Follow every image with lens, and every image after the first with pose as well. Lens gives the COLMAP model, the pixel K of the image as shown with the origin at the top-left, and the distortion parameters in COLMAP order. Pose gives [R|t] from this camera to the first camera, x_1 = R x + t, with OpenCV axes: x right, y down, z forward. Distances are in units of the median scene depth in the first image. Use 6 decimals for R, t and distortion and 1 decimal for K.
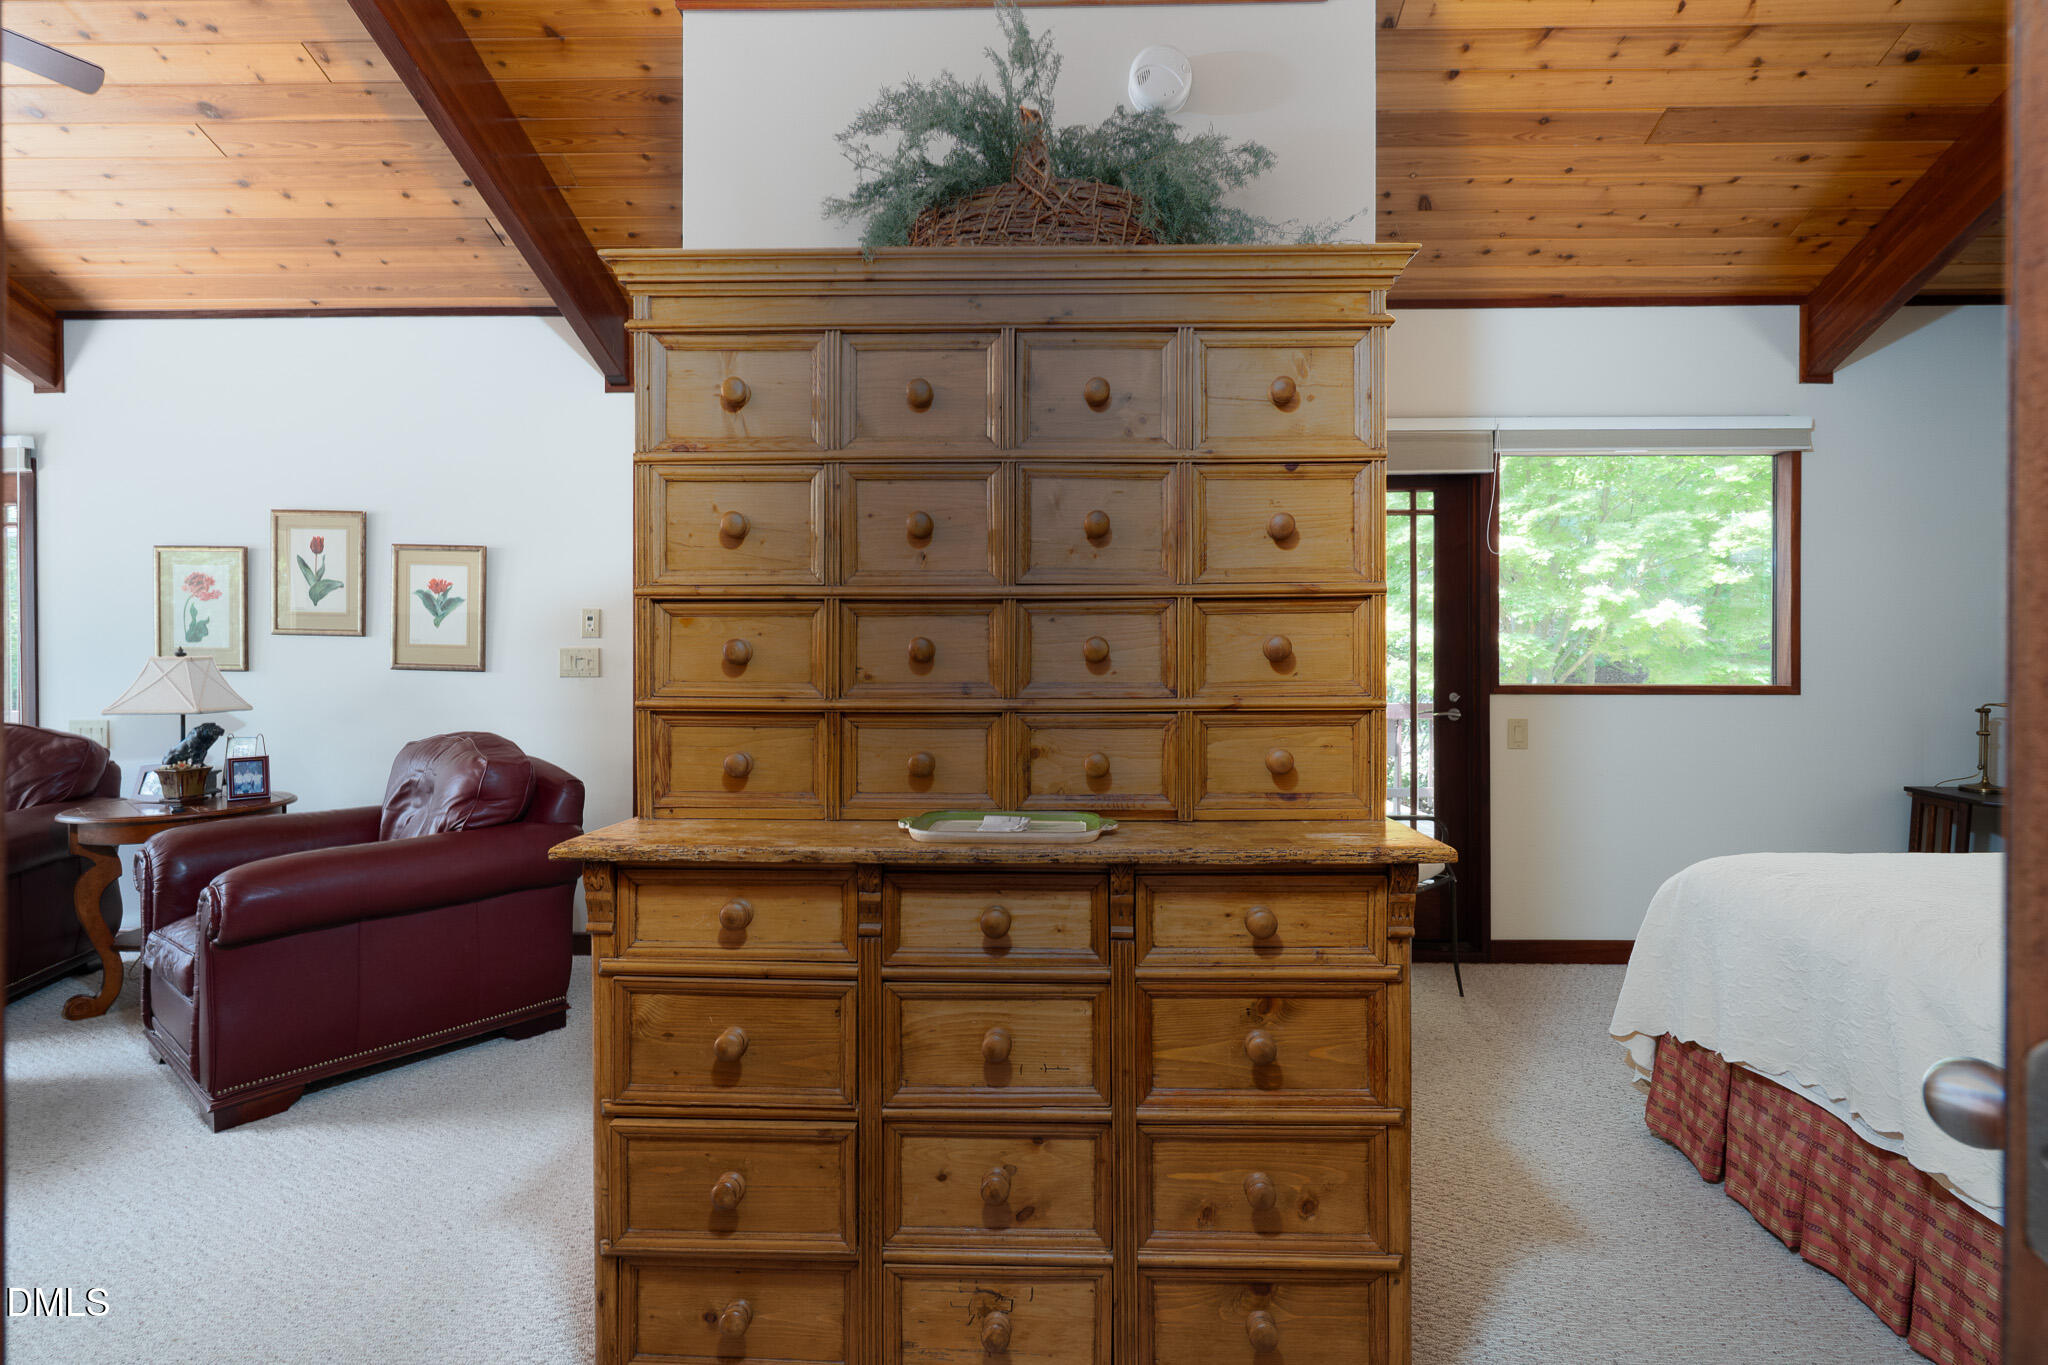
lens RADIAL K [[939.3, 0, 1053.2], [0, 939.3, 680.2], [0, 0, 1]] dist [0.000056, -0.000693]
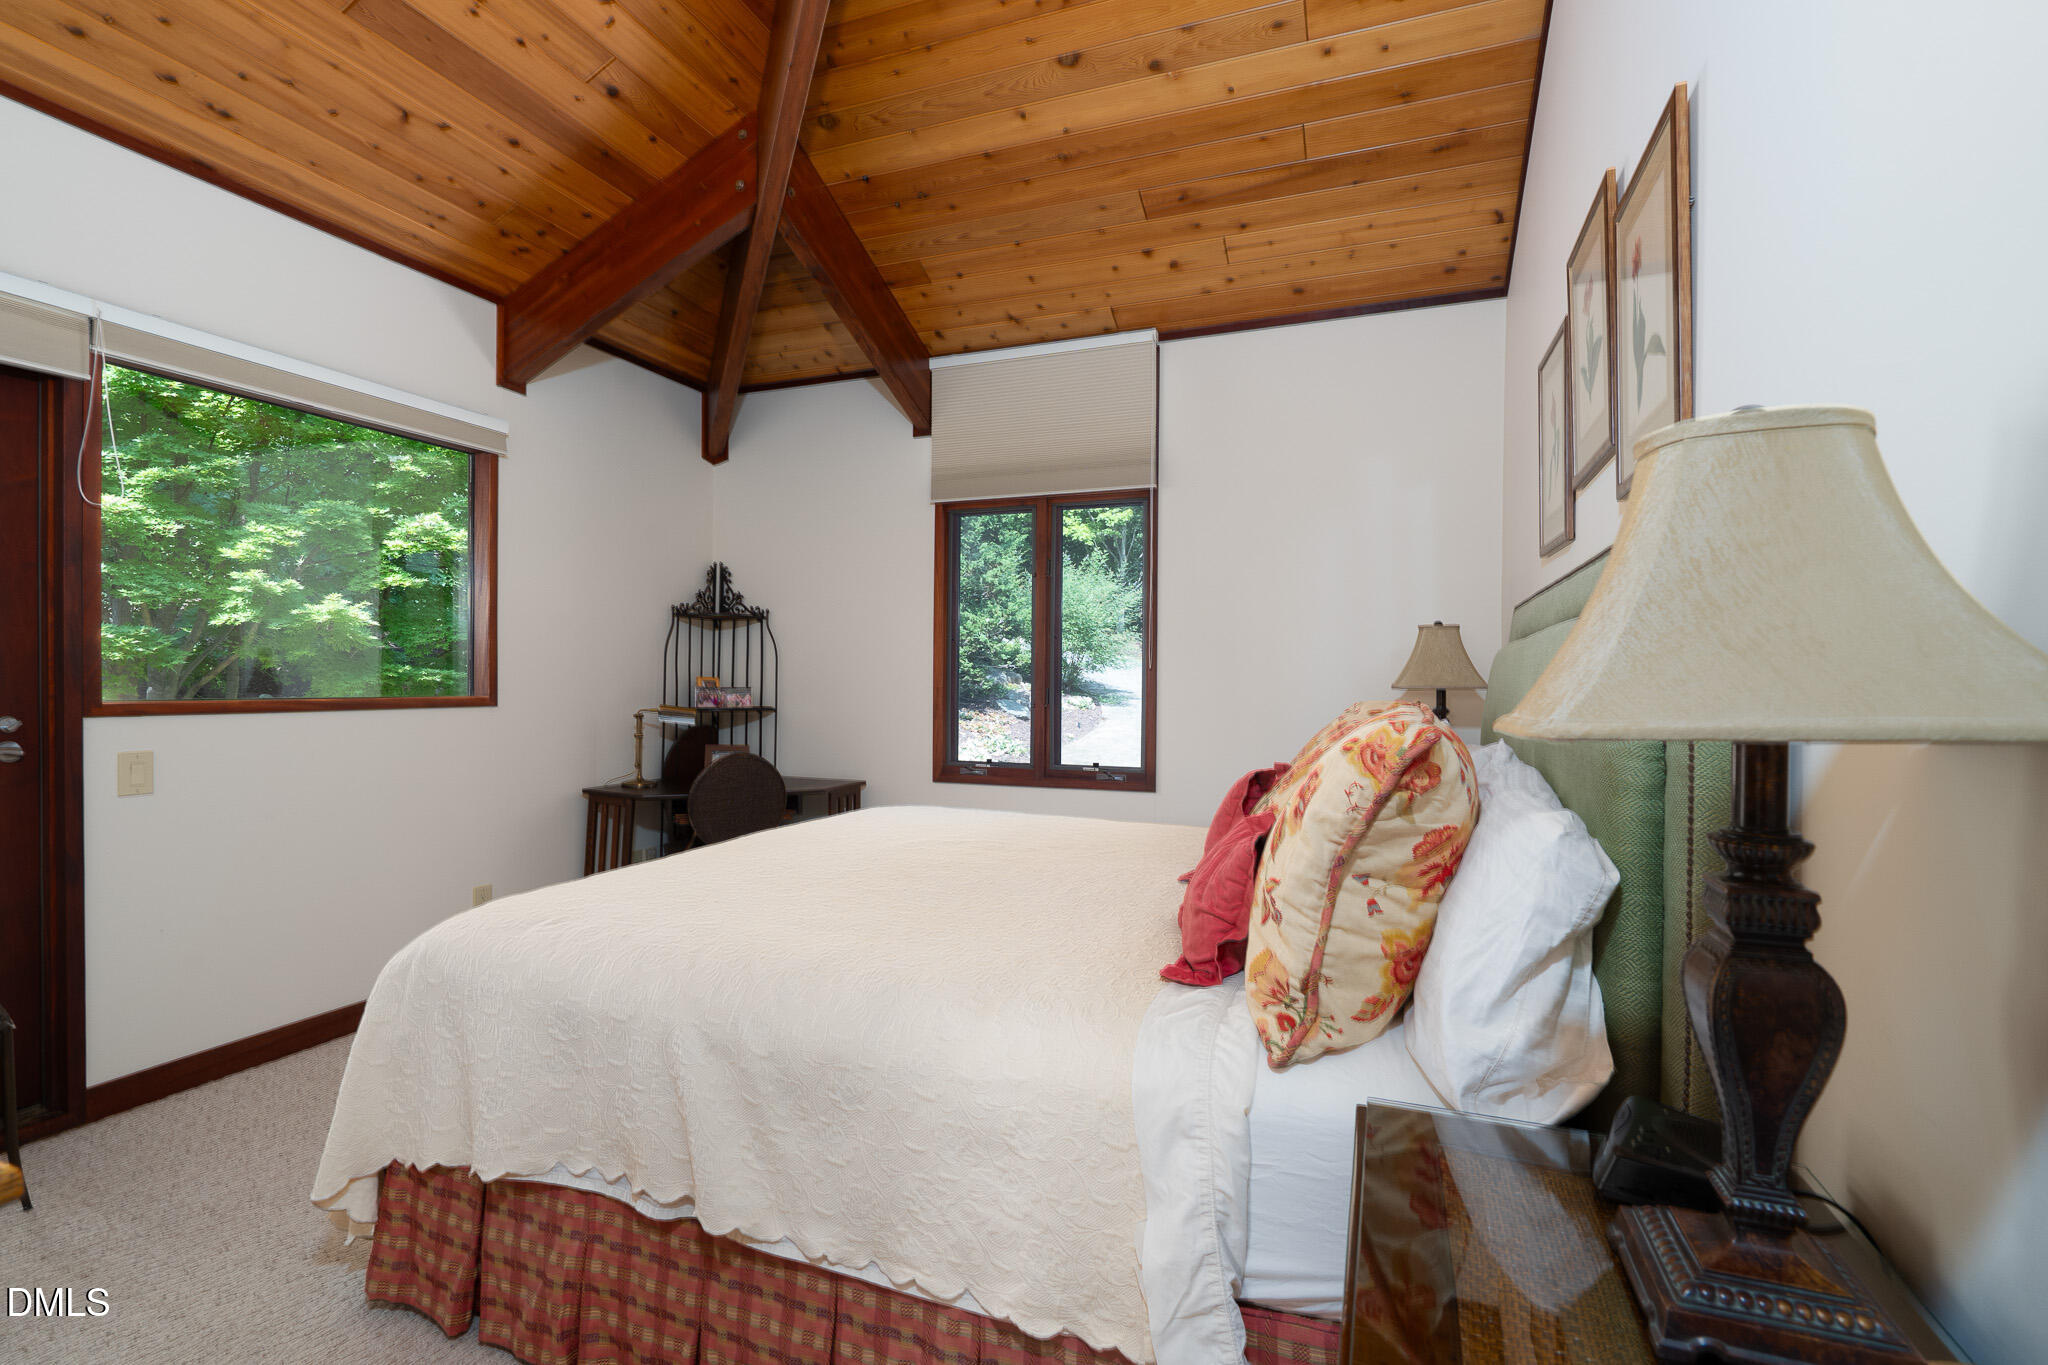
lens RADIAL K [[939.3, 0, 1053.2], [0, 939.3, 680.2], [0, 0, 1]] dist [0.000056, -0.000693]
pose [[0.320463, 0.002524, 0.947258, 0.087996], [0.004036, 0.999984, -0.004030, -0.006934], [-0.947252, 0.005115, 0.320447, 0.212515]]
